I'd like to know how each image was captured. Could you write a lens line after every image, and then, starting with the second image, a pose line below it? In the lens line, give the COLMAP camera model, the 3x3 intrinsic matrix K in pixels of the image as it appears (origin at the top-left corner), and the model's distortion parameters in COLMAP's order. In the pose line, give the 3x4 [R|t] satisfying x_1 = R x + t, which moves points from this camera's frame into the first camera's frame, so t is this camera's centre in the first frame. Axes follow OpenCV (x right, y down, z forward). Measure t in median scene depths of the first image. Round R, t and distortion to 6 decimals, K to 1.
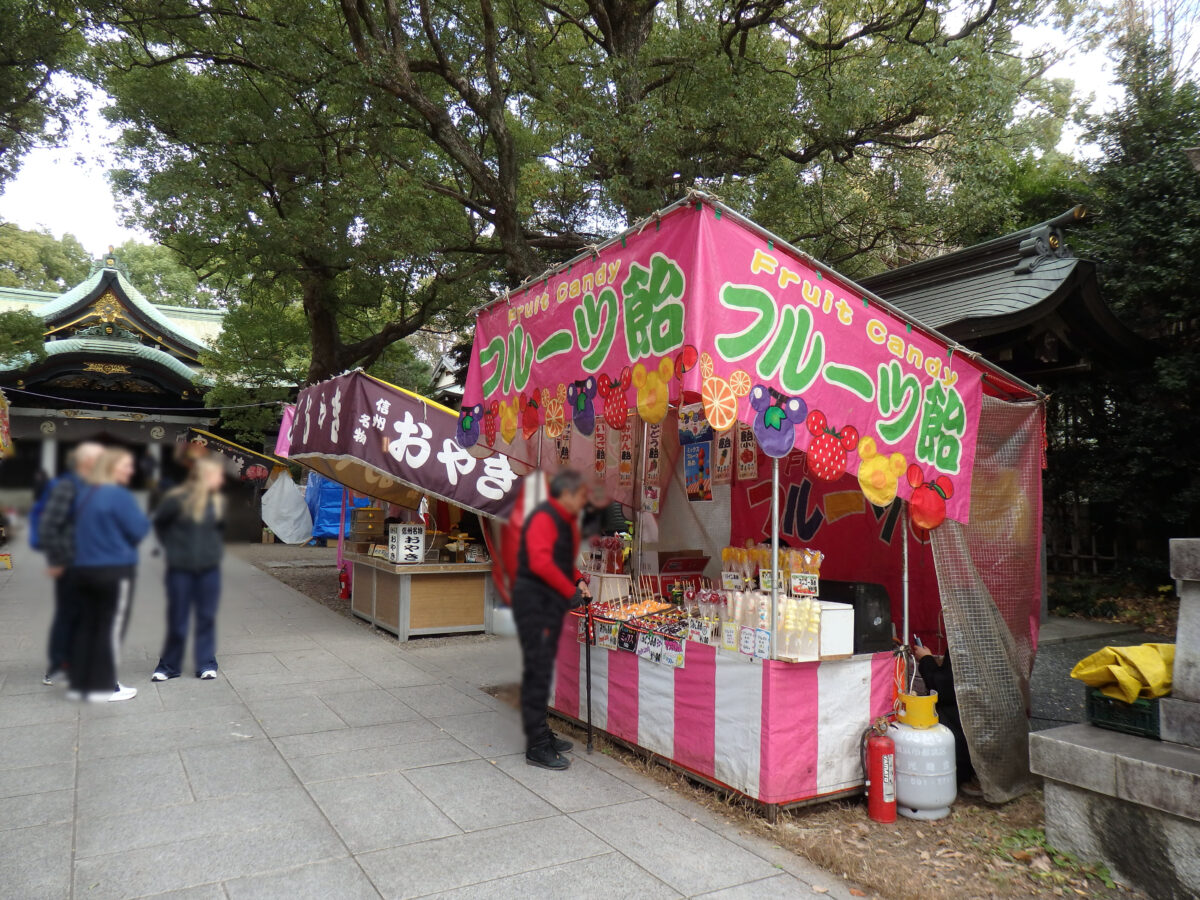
lens RADIAL K [[893.4, 0, 600.0], [0, 893.4, 450.0], [0, 0, 1]] dist [-0.007802, -0.001896]
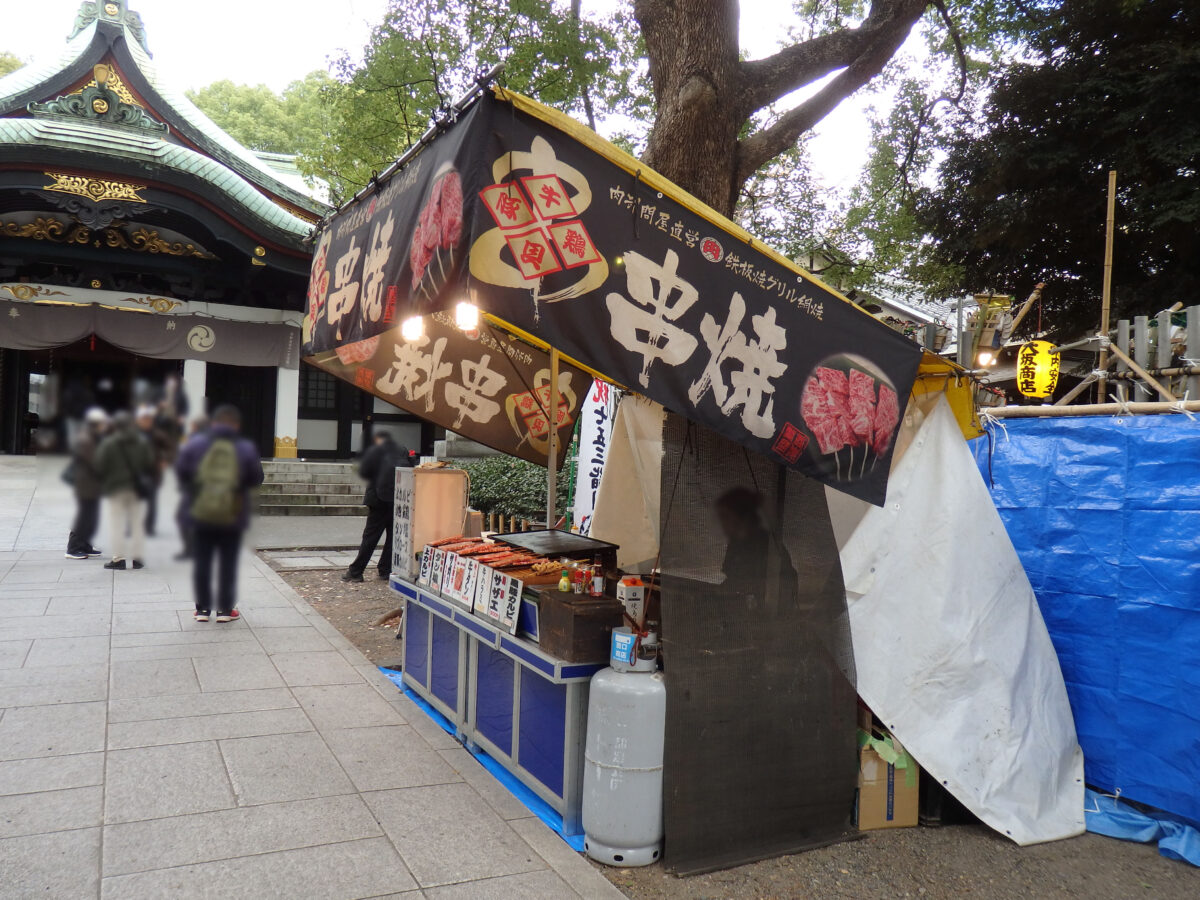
lens RADIAL K [[915.8, 0, 580.9], [0, 915.8, 447.4], [0, 0, 1]] dist [-0.013593, -0.004489]
pose [[0.998296, 0.019585, -0.054974, -0.427090], [-0.017362, 0.999024, 0.040616, 0.026692], [0.055716, -0.039592, 0.997661, 0.837461]]
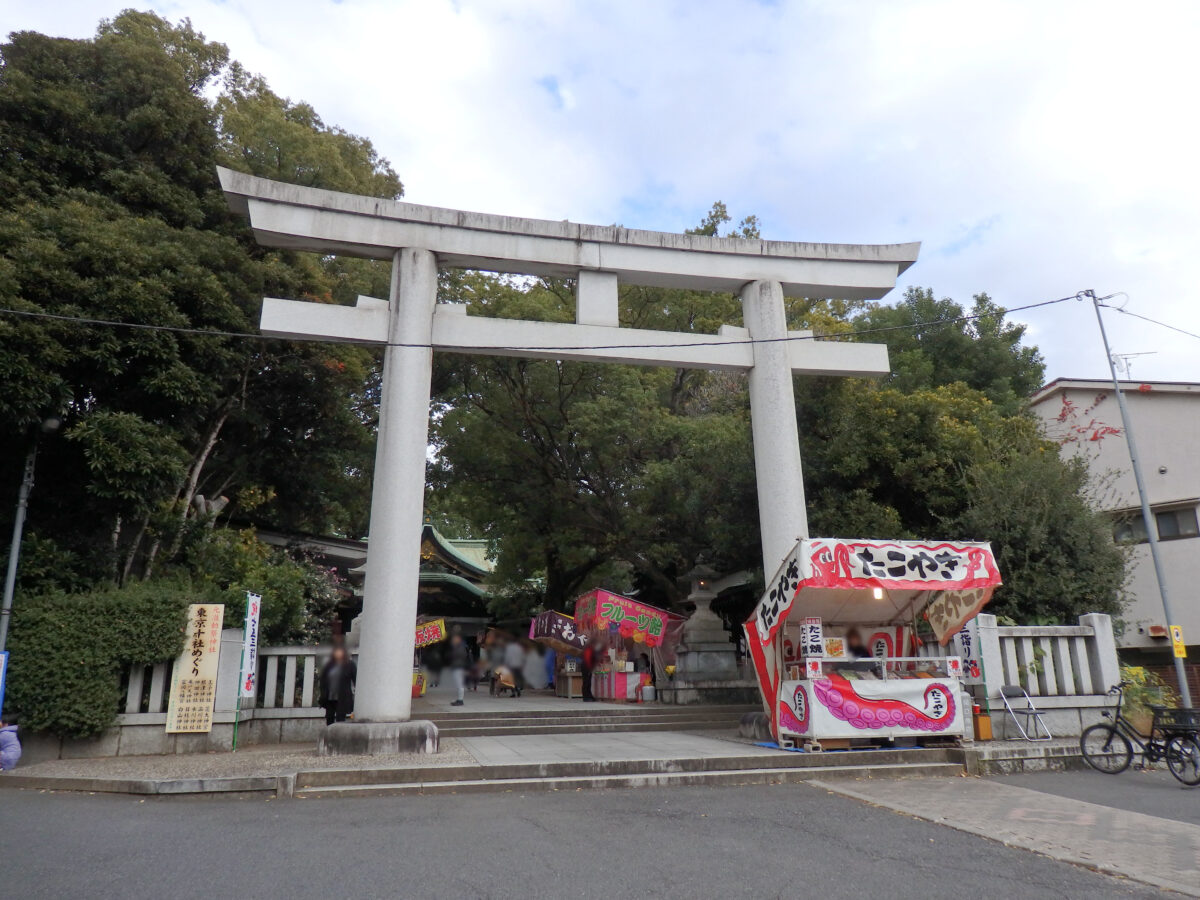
lens RADIAL K [[893.4, 0, 600.0], [0, 893.4, 450.0], [0, 0, 1]] dist [-0.007802, -0.001896]
pose [[0.963071, -0.089982, -0.253768, 0.284279], [0.038085, 0.978553, -0.202444, 0.001565], [0.266542, 0.185303, 0.945843, -0.785677]]
